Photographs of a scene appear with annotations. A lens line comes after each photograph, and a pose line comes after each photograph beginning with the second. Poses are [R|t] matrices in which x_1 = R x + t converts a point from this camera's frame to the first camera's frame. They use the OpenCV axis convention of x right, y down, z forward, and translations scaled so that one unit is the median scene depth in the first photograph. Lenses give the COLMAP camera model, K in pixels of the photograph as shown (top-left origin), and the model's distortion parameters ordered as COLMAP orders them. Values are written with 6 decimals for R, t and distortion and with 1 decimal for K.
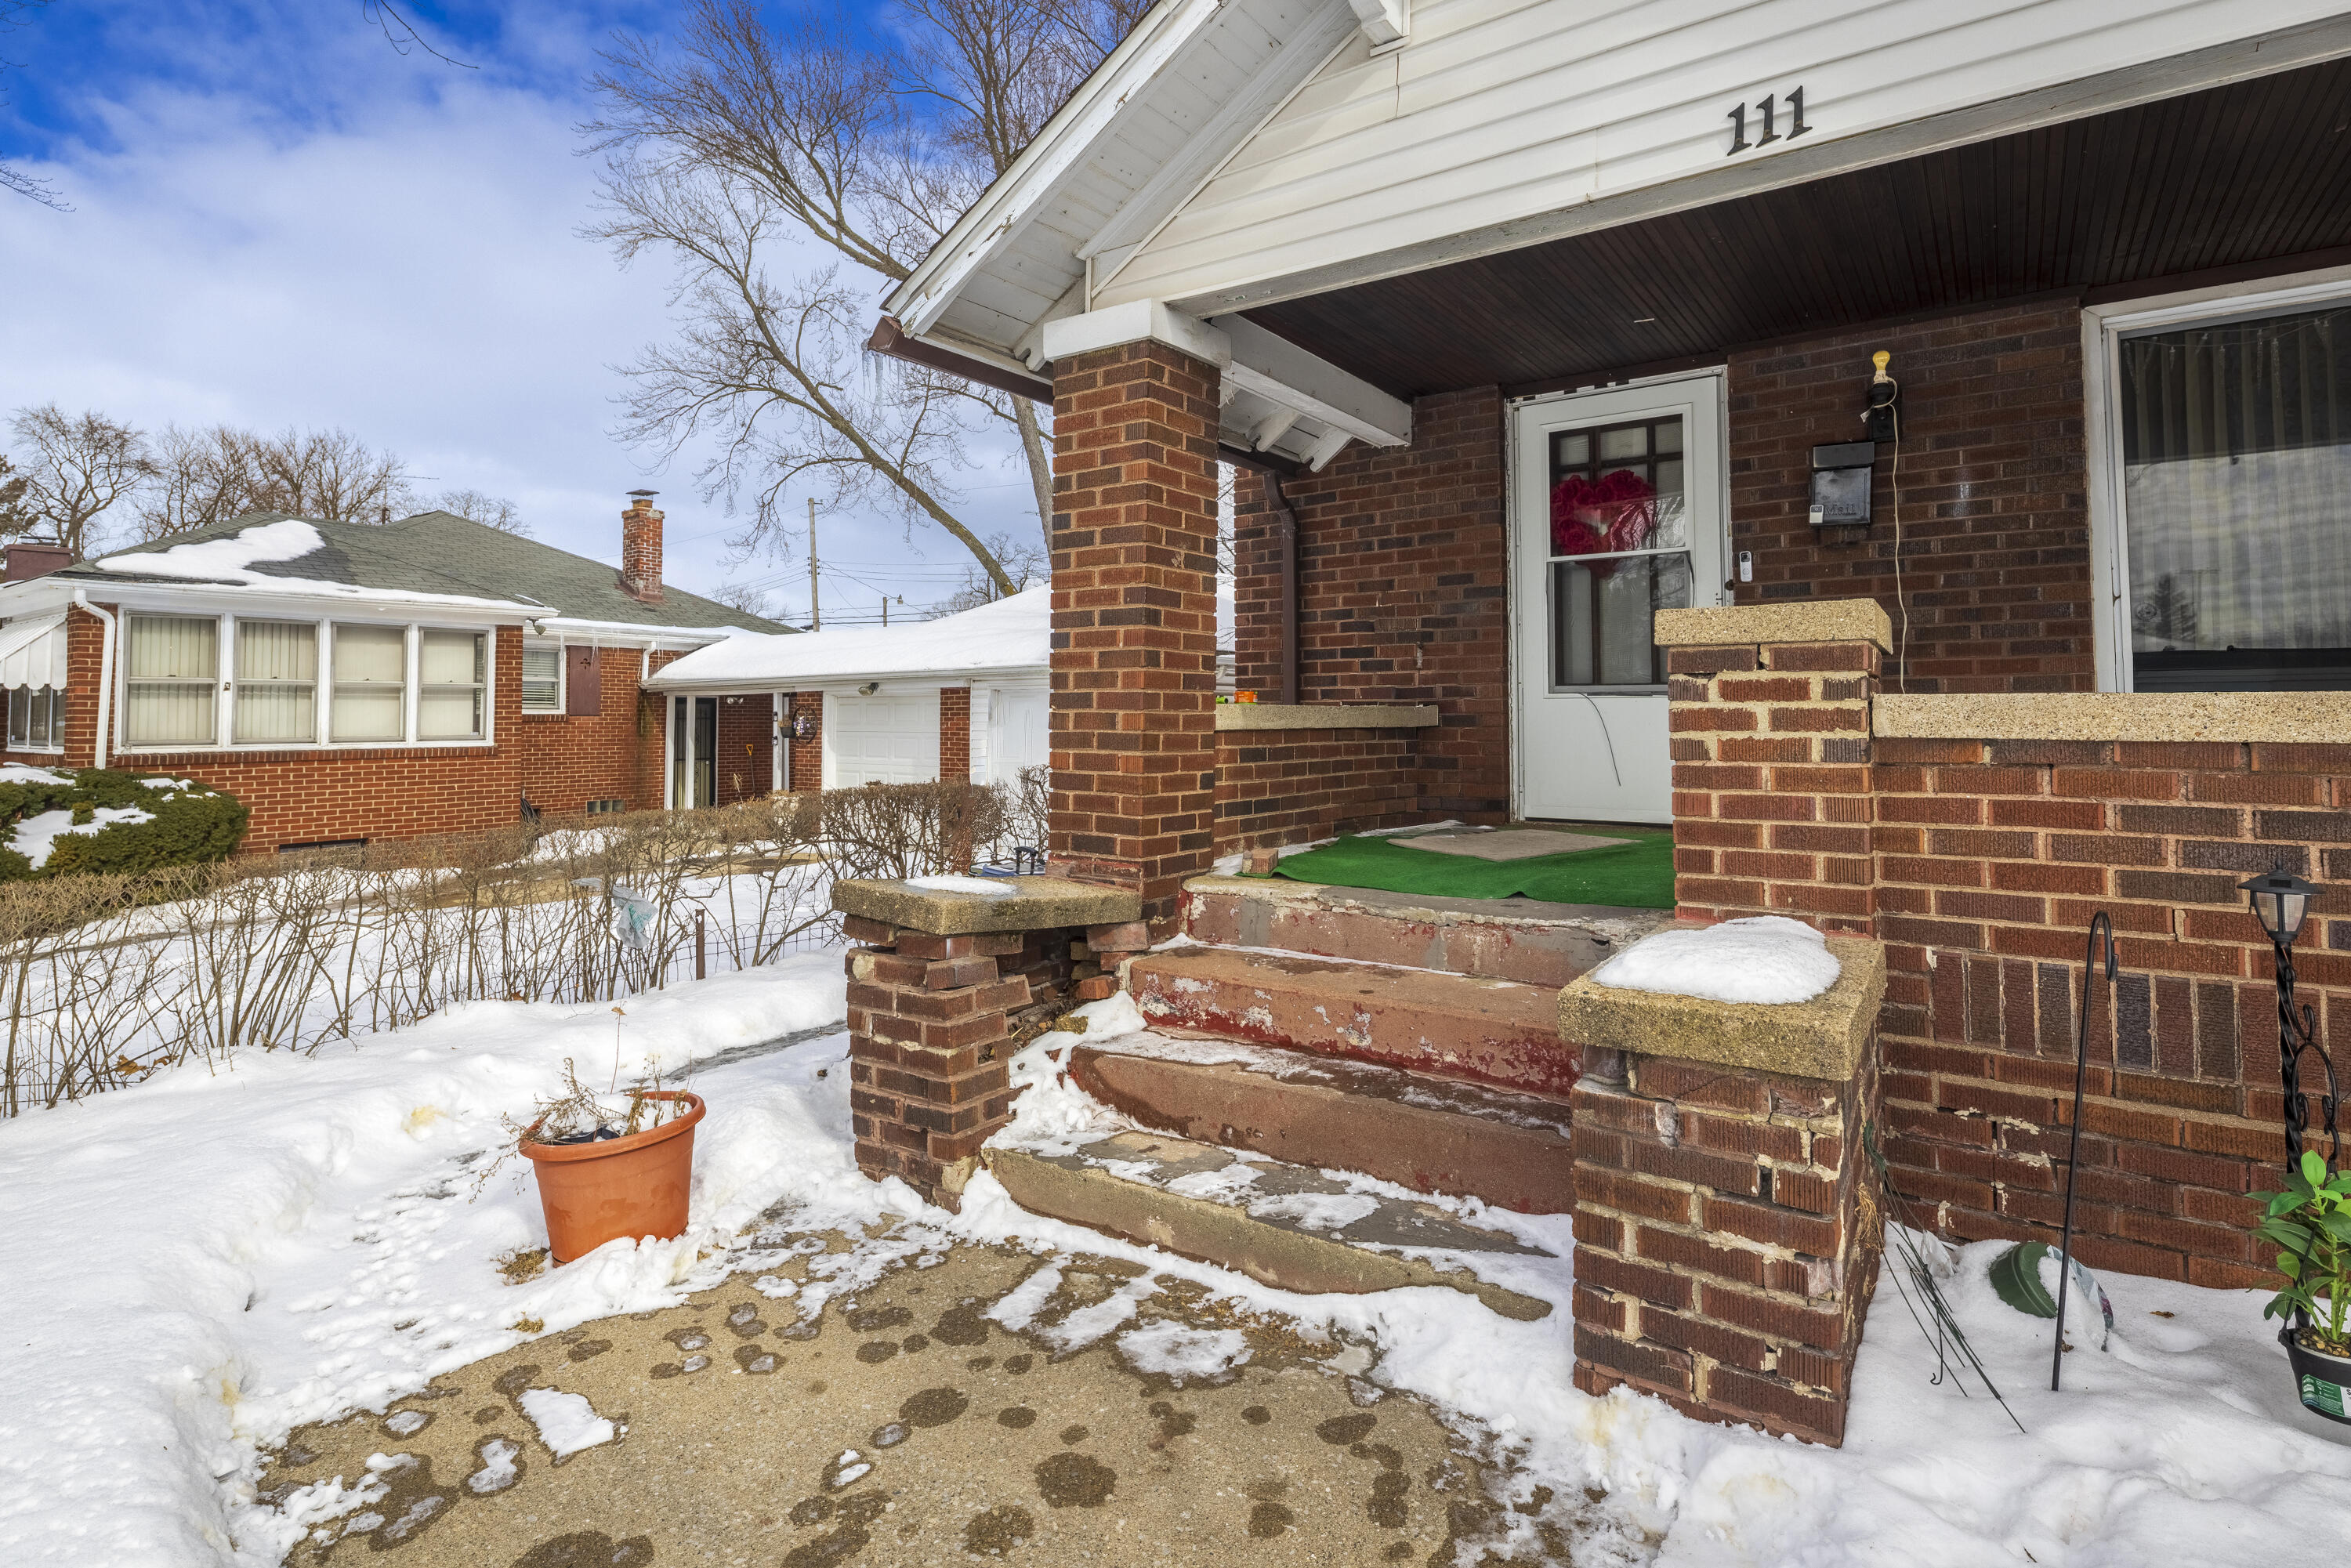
lens RADIAL K [[1169.0, 0, 1166.5], [0, 1169.0, 673.8], [0, 0, 1]] dist [0.002794, 0.000365]
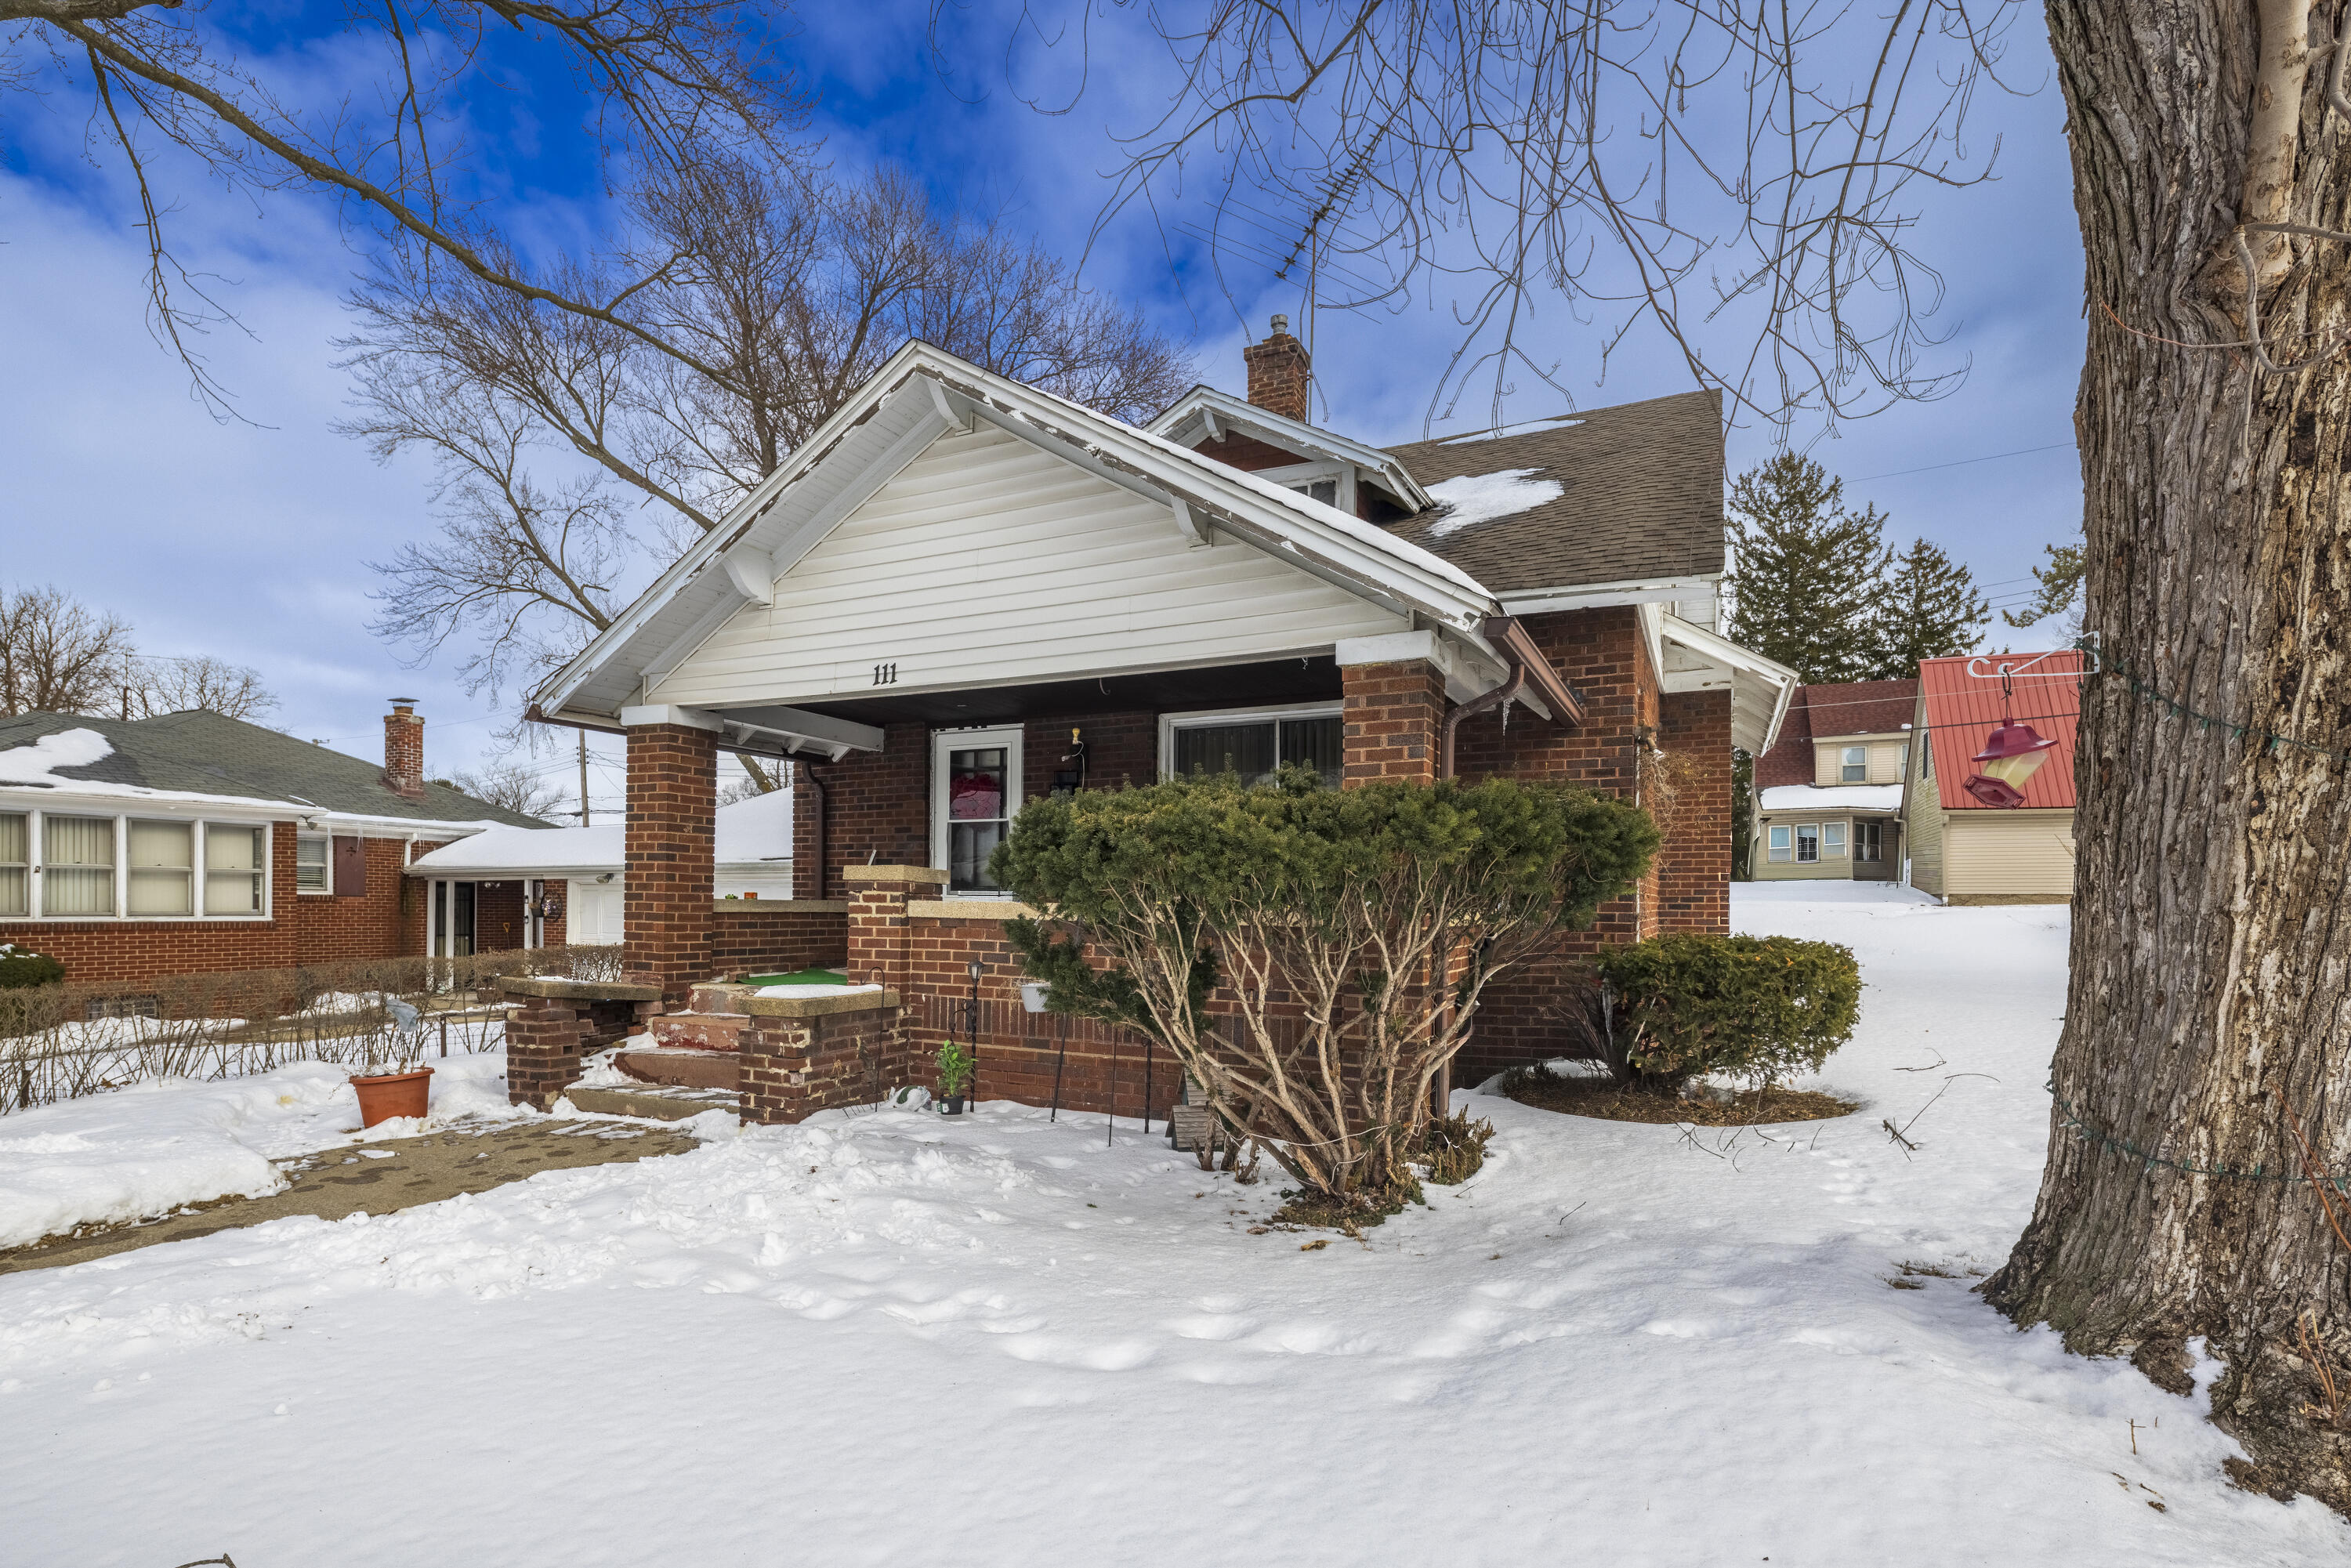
lens RADIAL K [[1113.2, 0, 1140.8], [0, 1113.2, 914.9], [0, 0, 1]] dist [0.000468, -0.001236]
pose [[0.986728, 0.011536, 0.161974, 0.539858], [-0.019033, 0.998814, 0.044809, -0.055526], [-0.161265, -0.047297, 0.985777, -1.196910]]
